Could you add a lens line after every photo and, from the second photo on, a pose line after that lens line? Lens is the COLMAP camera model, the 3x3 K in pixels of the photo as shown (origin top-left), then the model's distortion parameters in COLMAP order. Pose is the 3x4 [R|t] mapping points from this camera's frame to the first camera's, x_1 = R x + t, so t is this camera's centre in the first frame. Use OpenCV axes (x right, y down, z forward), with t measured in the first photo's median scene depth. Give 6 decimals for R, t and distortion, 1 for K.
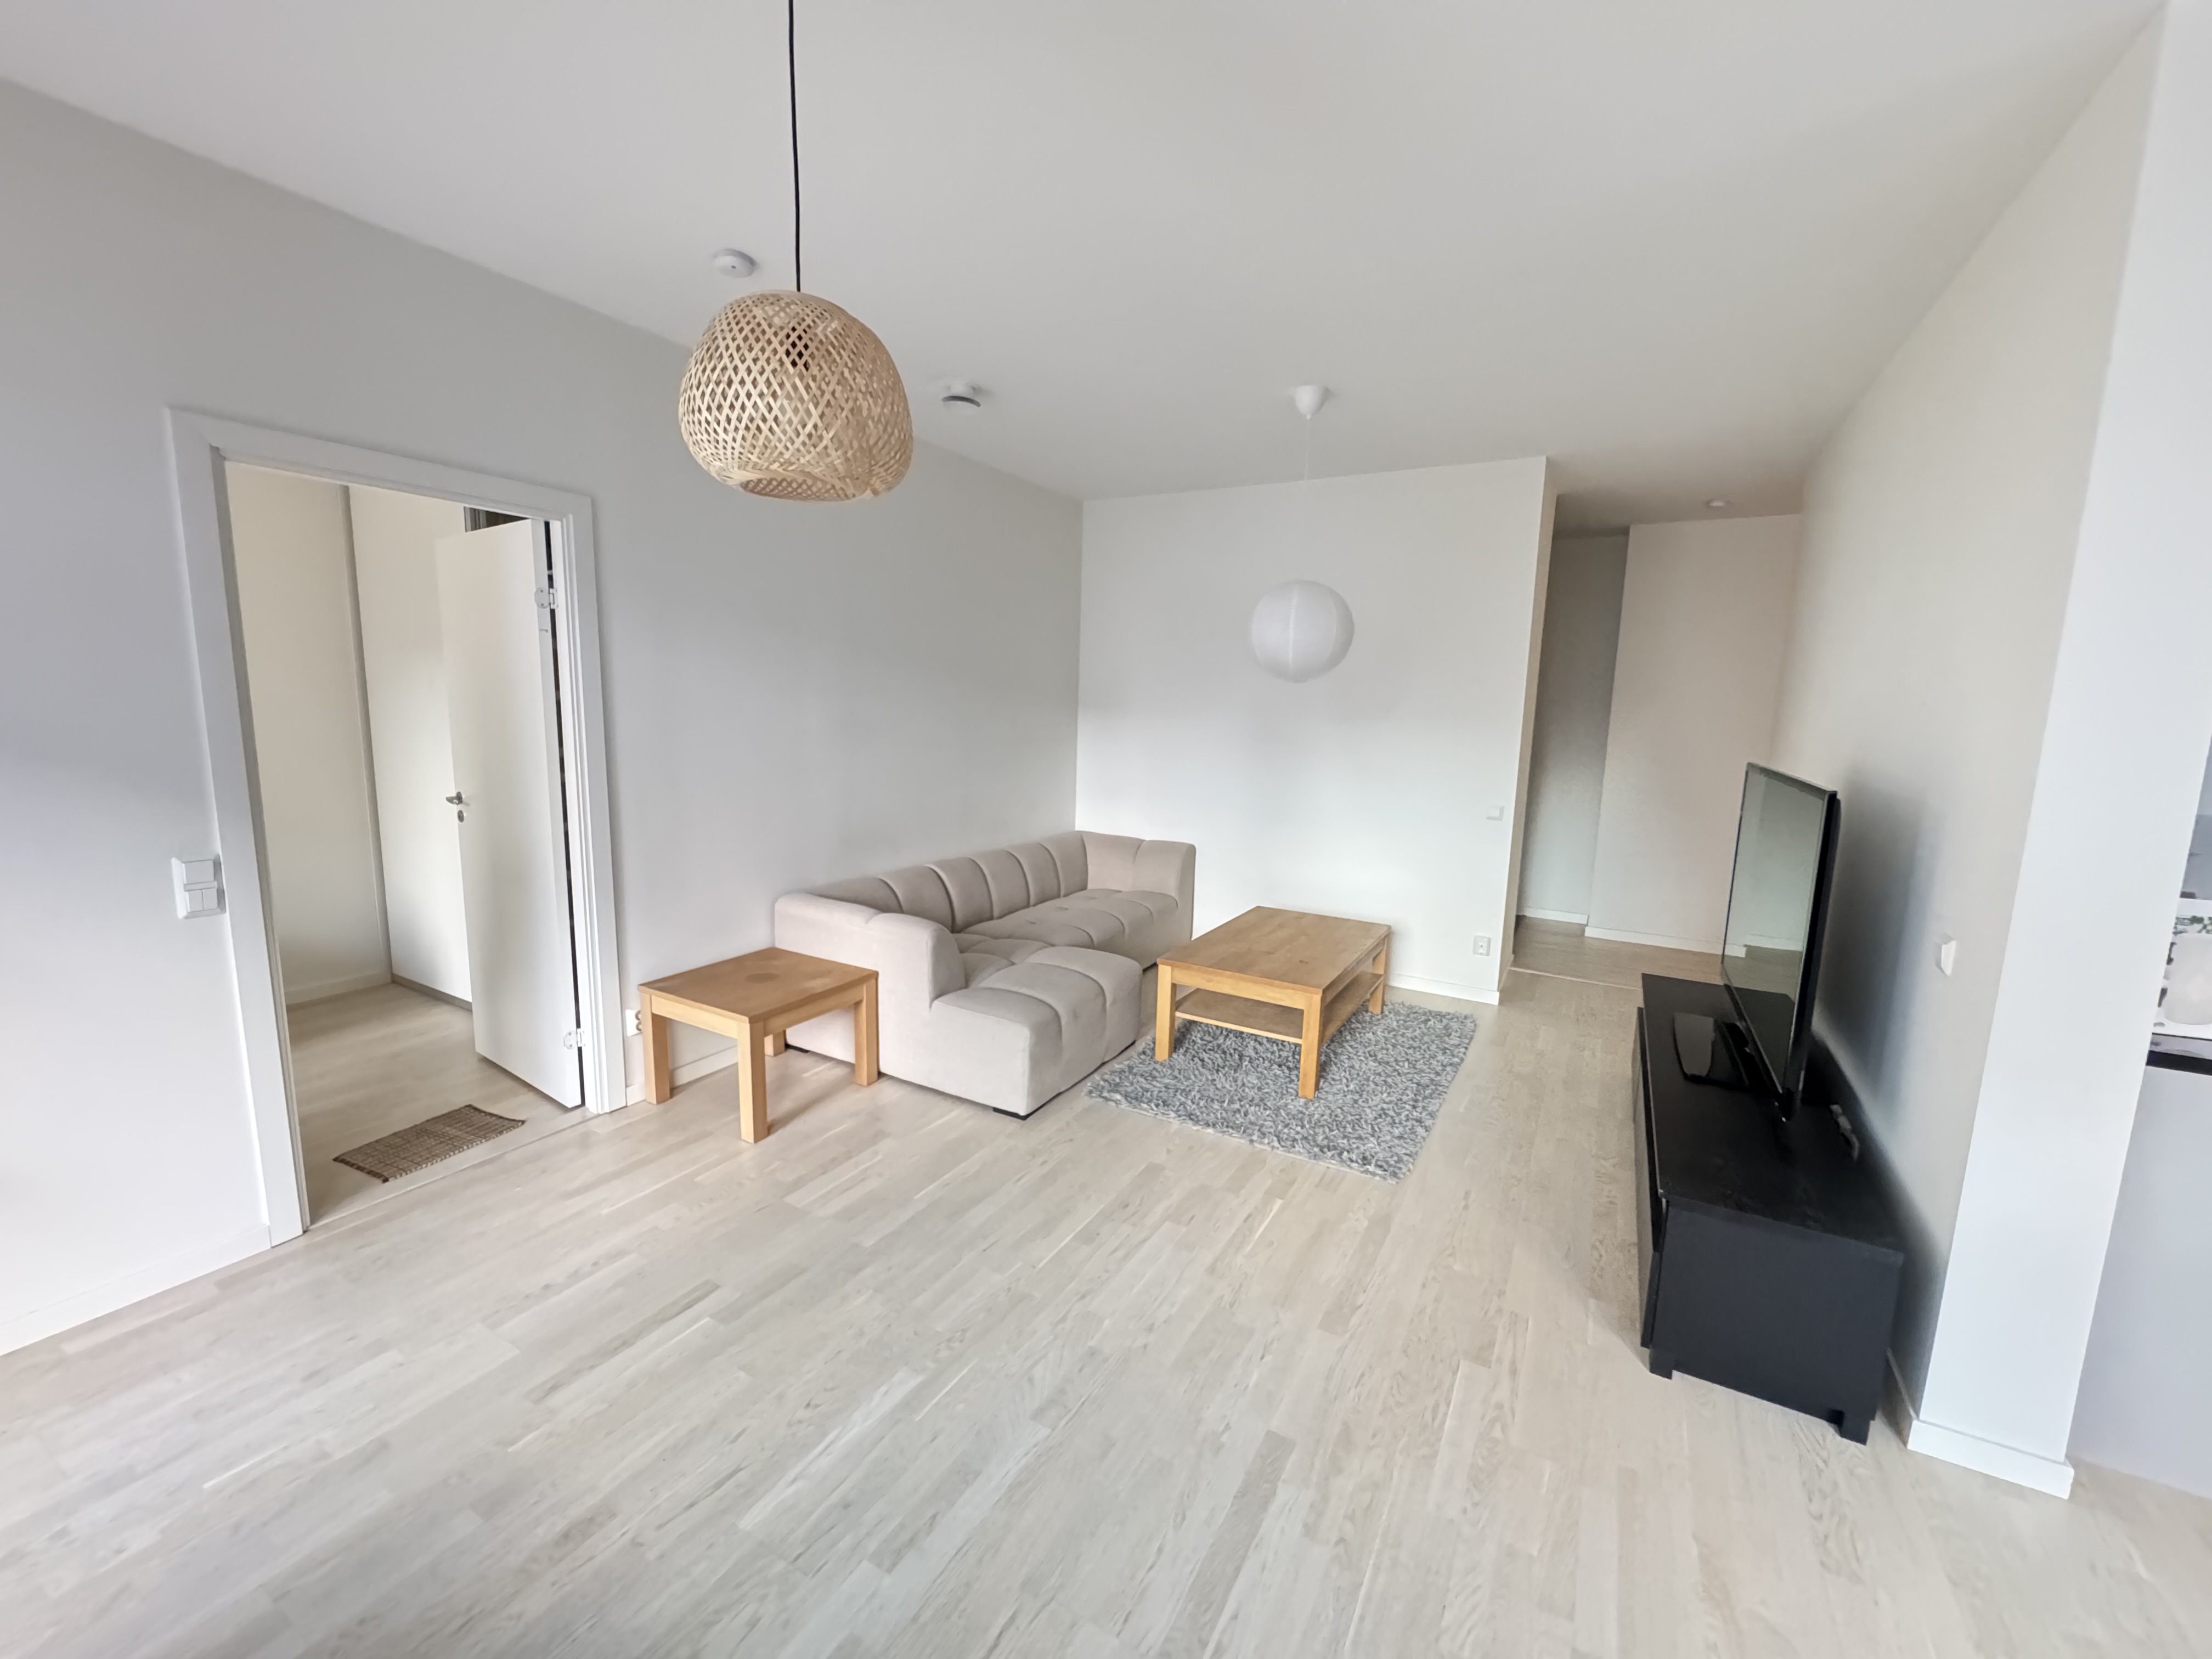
lens RADIAL K [[884.2, 0, 1108.3], [0, 884.2, 829.7], [0, 0, 1]] dist [-0.002020, -0.000082]
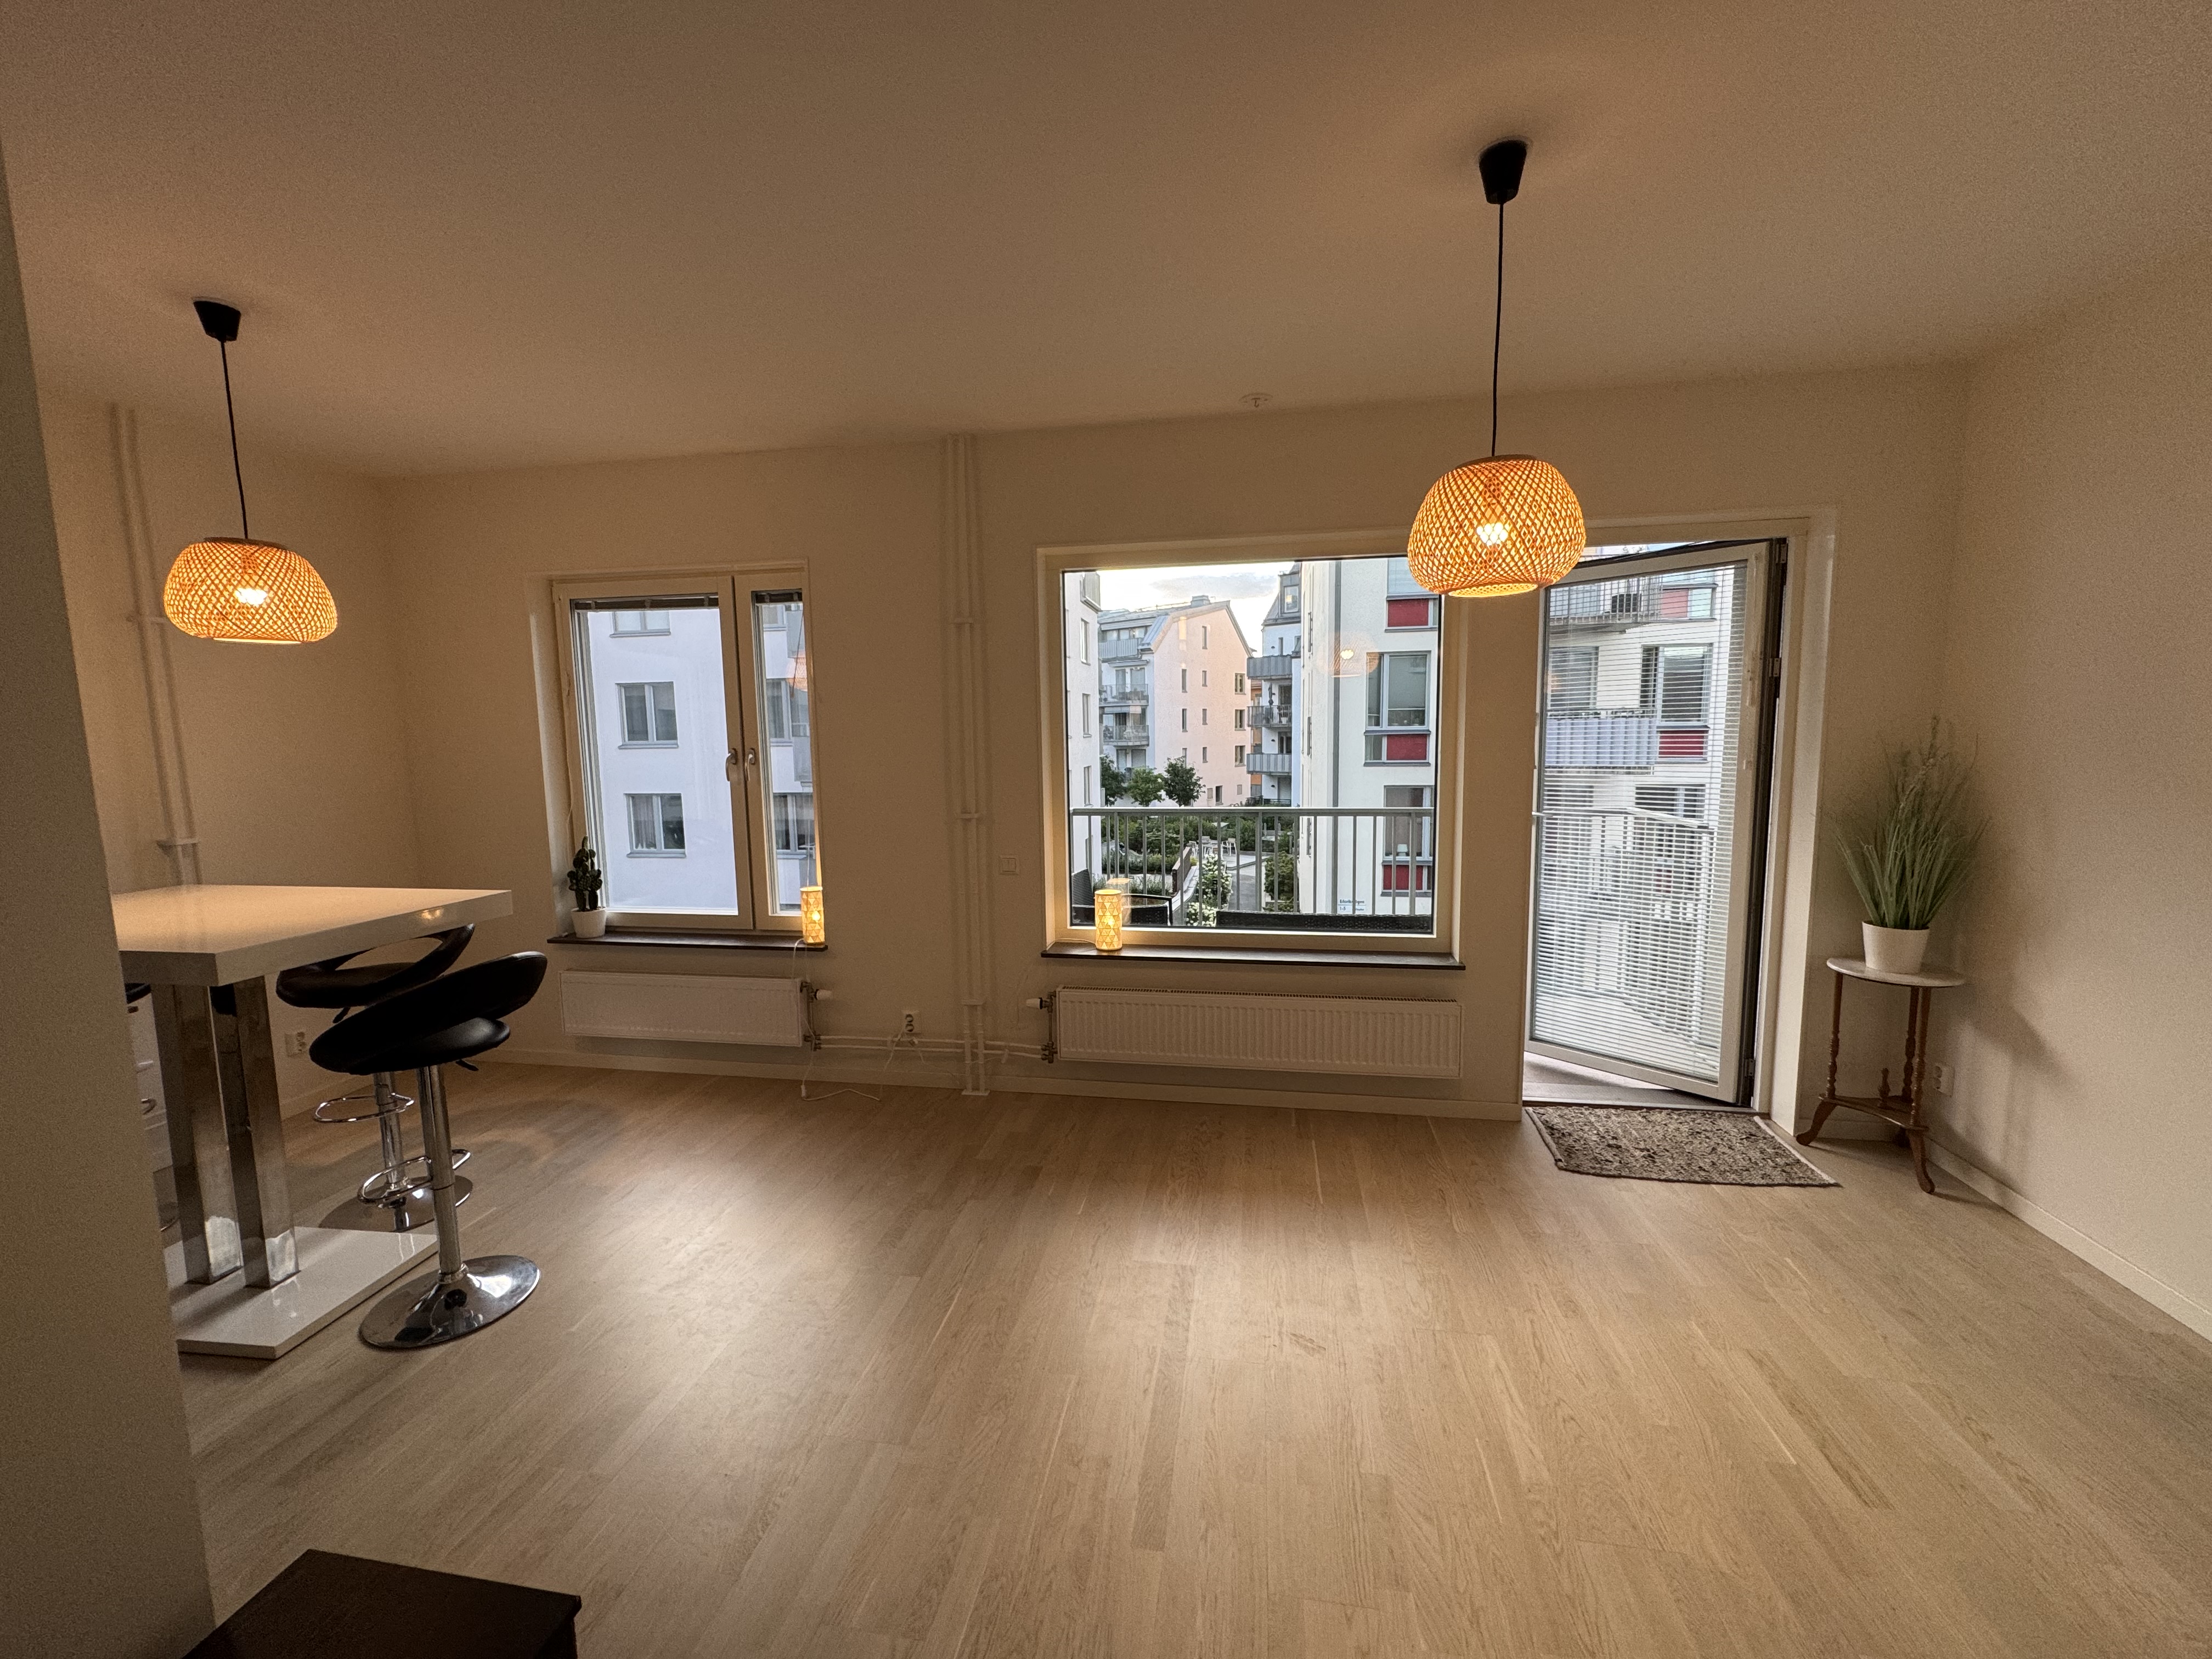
lens RADIAL K [[884.2, 0, 1114.7], [0, 884.2, 821.3], [0, 0, 1]] dist [-0.002020, -0.000082]
pose [[-0.938419, 0.025969, -0.344522, 0.517309], [-0.057615, 0.971447, 0.230157, -0.247153], [0.340661, 0.235833, -0.910128, 1.625646]]
